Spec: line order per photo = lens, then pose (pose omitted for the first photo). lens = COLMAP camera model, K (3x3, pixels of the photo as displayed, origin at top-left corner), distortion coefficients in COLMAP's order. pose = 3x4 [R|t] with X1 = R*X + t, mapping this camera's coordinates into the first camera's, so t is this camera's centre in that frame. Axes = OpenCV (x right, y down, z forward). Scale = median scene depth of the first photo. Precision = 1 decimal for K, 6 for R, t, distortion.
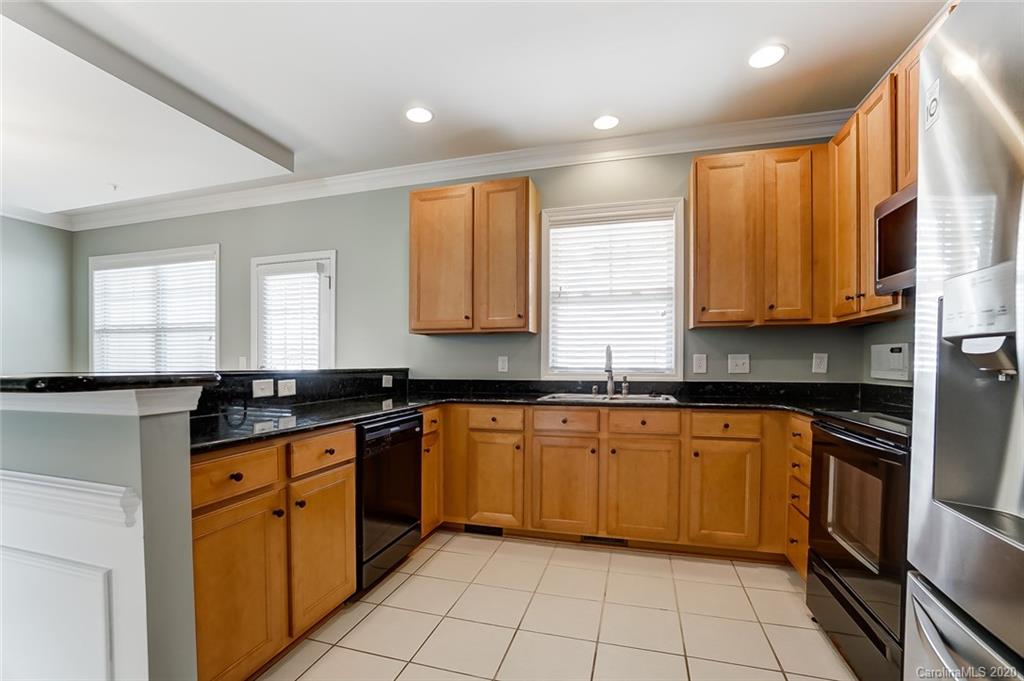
lens RADIAL K [[446.4, 0, 512.0], [0, 446.4, 340.5], [0, 0, 1]] dist [-0.003160, 0.000014]
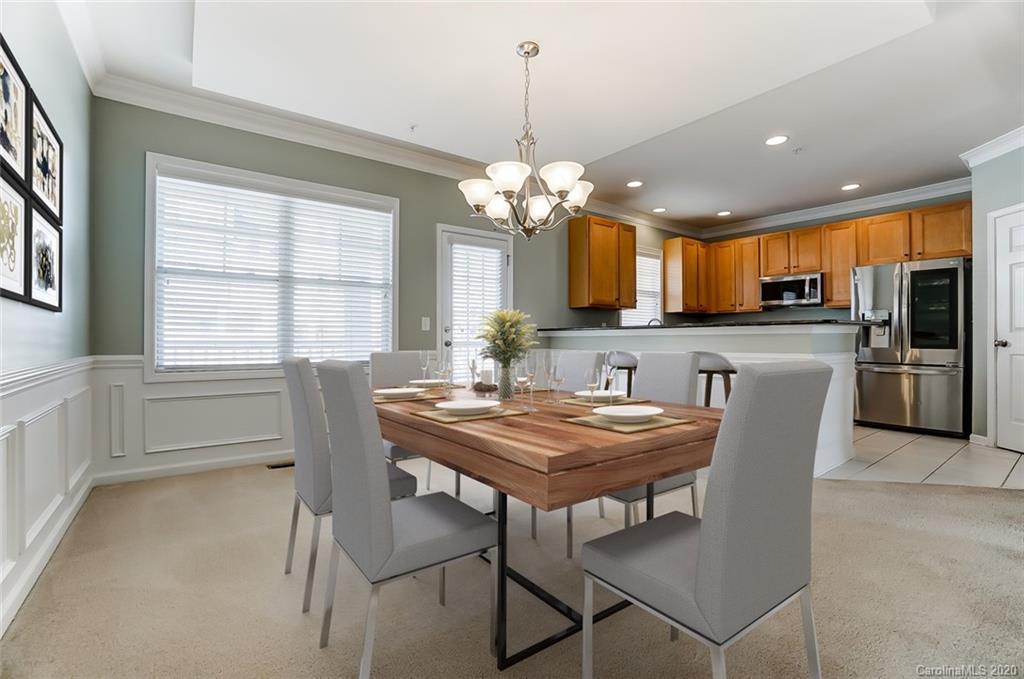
lens RADIAL K [[462.9, 0, 505.8], [0, 462.9, 338.0], [0, 0, 1]] dist [-0.053657, 0.023080]
pose [[0.582929, 0.004662, 0.812510, -1.369654], [-0.031329, 0.999369, 0.016743, 0.061285], [-0.811919, -0.035215, 0.582707, 0.231459]]
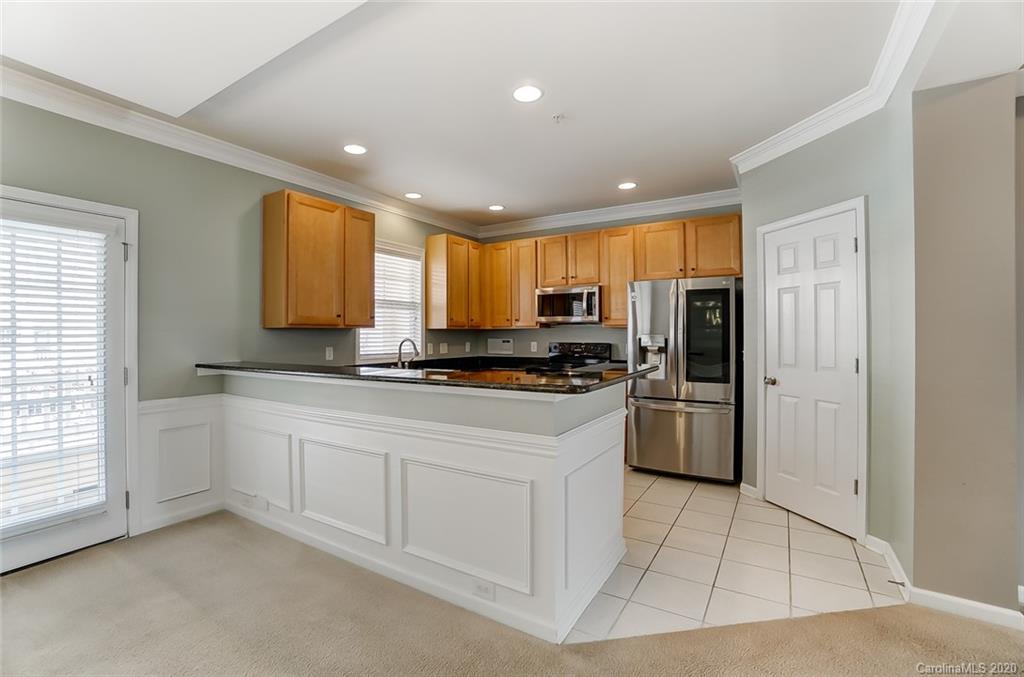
lens RADIAL K [[462.9, 0, 505.8], [0, 462.9, 337.0], [0, 0, 1]] dist [-0.053657, 0.023080]
pose [[0.252126, -0.002394, 0.967692, -0.904637], [-0.031983, 0.999430, 0.010805, -0.017226], [-0.967166, -0.033674, 0.251905, 0.190976]]
